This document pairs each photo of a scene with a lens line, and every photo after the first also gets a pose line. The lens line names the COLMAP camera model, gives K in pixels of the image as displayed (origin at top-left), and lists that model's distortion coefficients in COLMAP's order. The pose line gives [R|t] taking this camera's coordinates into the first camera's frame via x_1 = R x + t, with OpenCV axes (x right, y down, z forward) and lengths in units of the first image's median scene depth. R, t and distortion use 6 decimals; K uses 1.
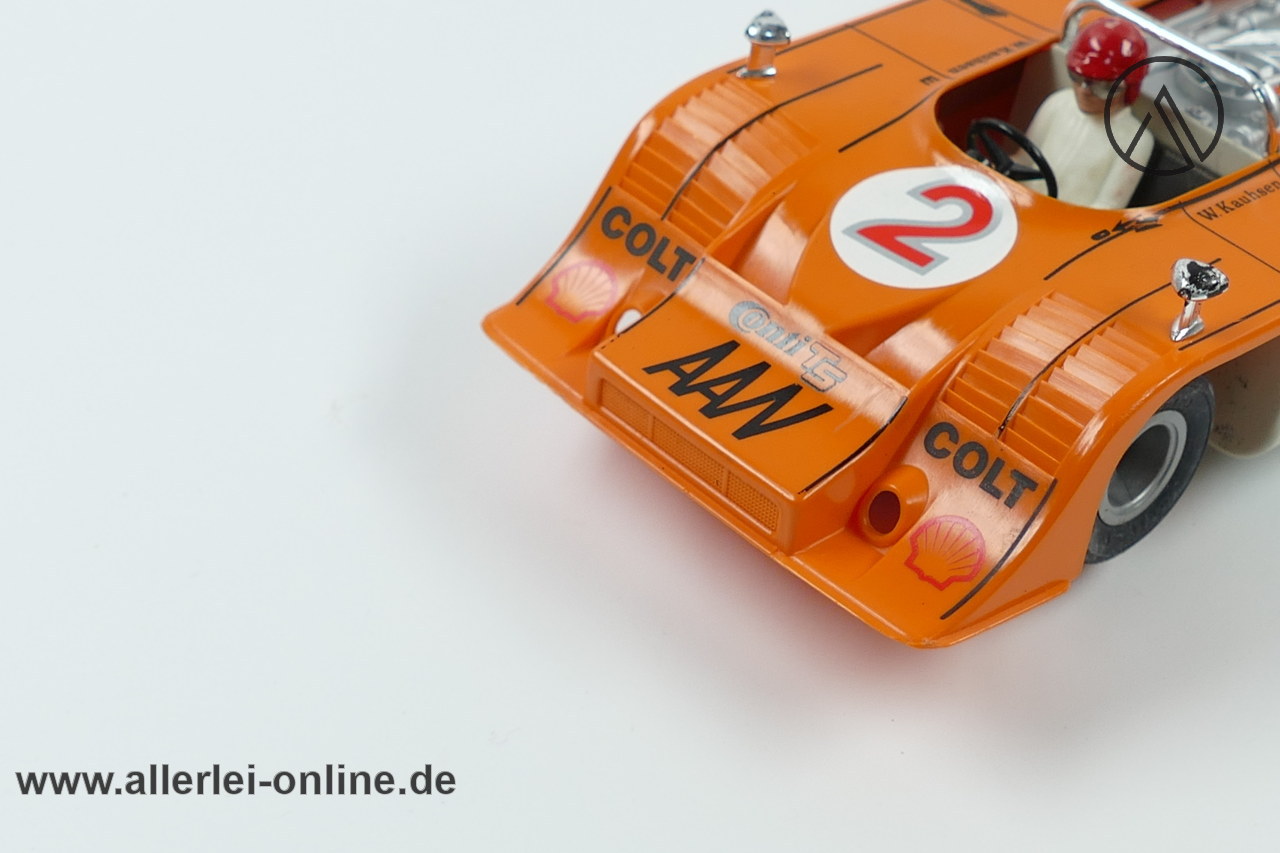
lens RADIAL K [[2723.5, 0, 649.3], [0, 2723.5, 425.2], [0, 0, 1]] dist [-0.018066, 0.000000]
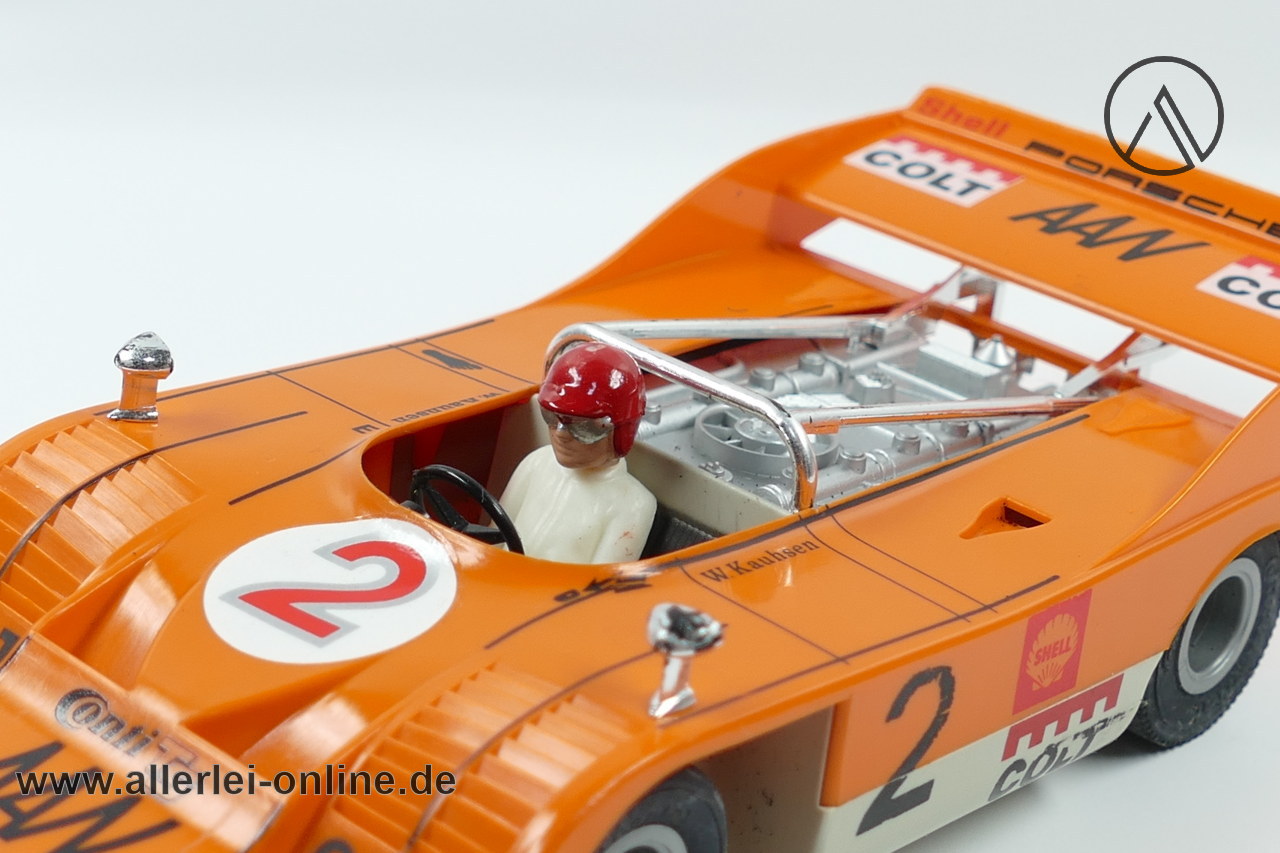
lens RADIAL K [[2723.5, 0, 620.8], [0, 2723.5, 413.0], [0, 0, 1]] dist [-0.018066, 0.000000]
pose [[0.995542, 0.002629, 0.094282, 0.109238], [0.020823, 0.968819, -0.246894, 0.064287], [-0.091991, 0.247757, 0.964445, 0.269389]]
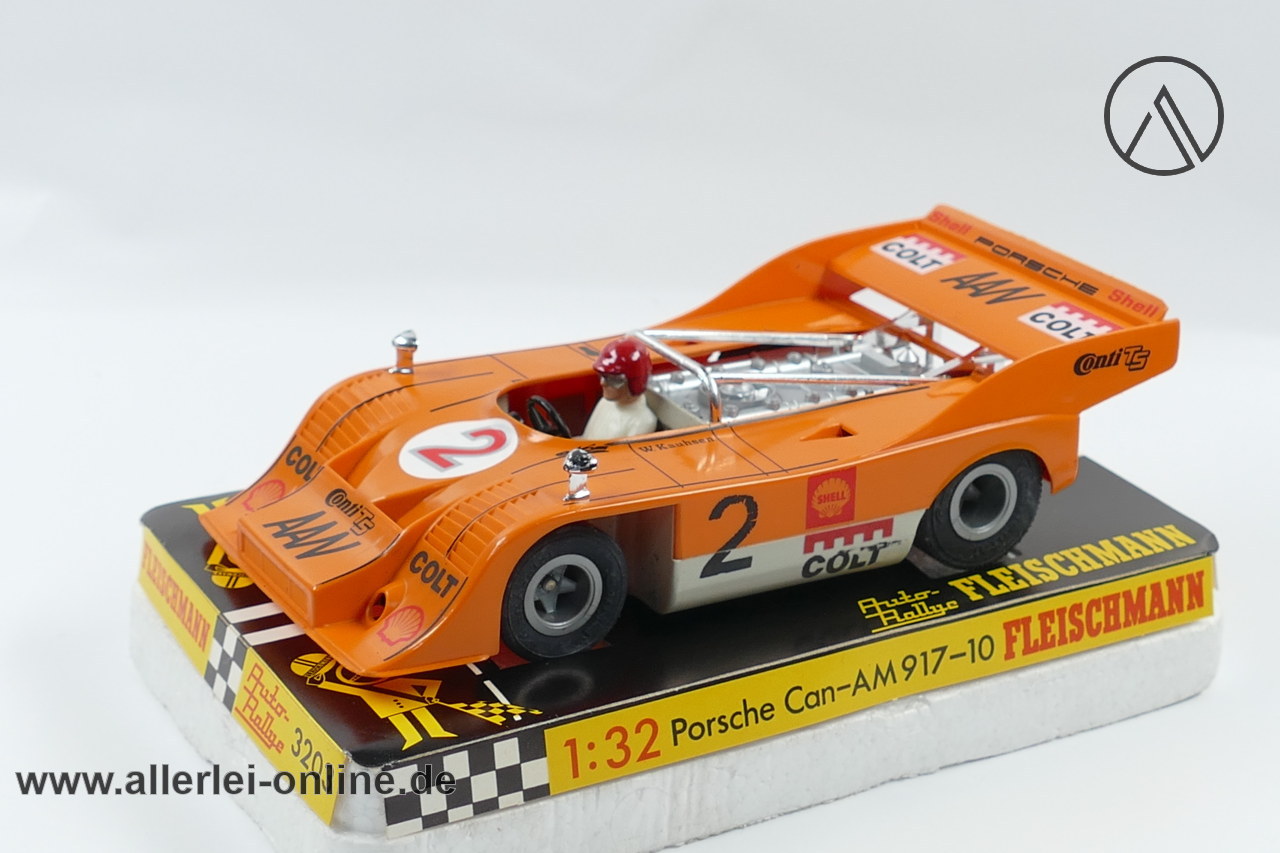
lens RADIAL K [[2723.5, 0, 637.3], [0, 2723.5, 422.0], [0, 0, 1]] dist [-0.018066, 0.000000]
pose [[0.973944, 0.025657, -0.225333, 0.542006], [-0.088845, 0.957330, -0.275003, 0.323977], [0.208662, 0.287857, 0.934665, -0.412516]]
